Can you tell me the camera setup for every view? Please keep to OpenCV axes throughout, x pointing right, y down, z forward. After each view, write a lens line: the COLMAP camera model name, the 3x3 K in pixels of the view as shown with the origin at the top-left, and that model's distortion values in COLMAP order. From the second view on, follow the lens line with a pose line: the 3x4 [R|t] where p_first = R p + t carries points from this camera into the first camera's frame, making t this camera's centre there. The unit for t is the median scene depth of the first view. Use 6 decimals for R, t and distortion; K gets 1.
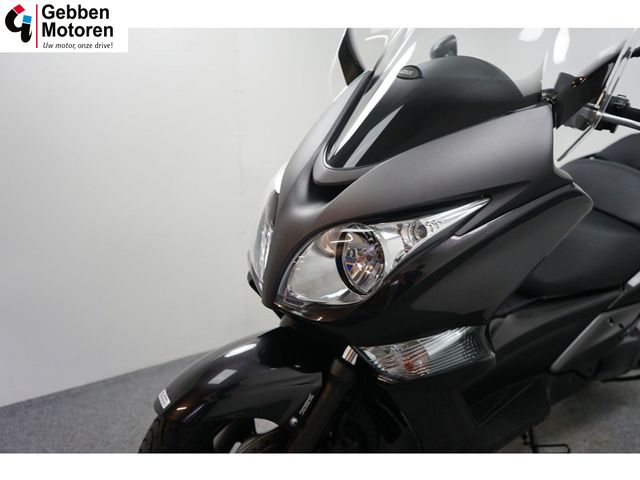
lens RADIAL K [[522.3, 0, 321.8], [0, 522.3, 246.4], [0, 0, 1]] dist [0.013150, 0.004150]
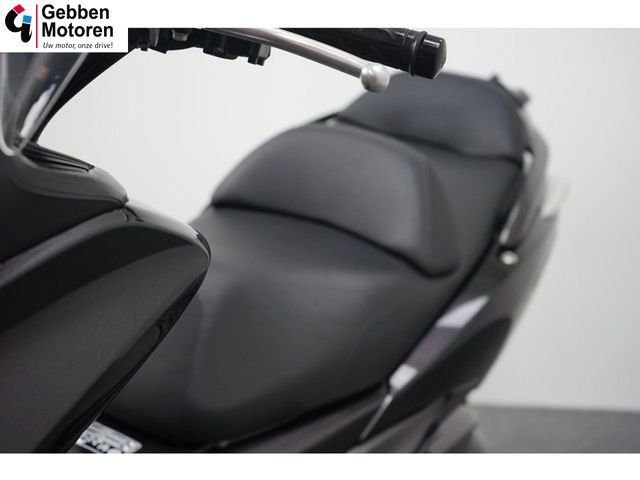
lens RADIAL K [[907.9, 0, 317.0], [0, 907.9, 243.0], [0, 0, 1]] dist [0.051864, 0.000000]
pose [[0.932797, -0.087030, 0.349738, 0.219156], [0.101632, 0.994542, -0.023582, -0.037712], [-0.345777, 0.057542, 0.936551, 0.217412]]
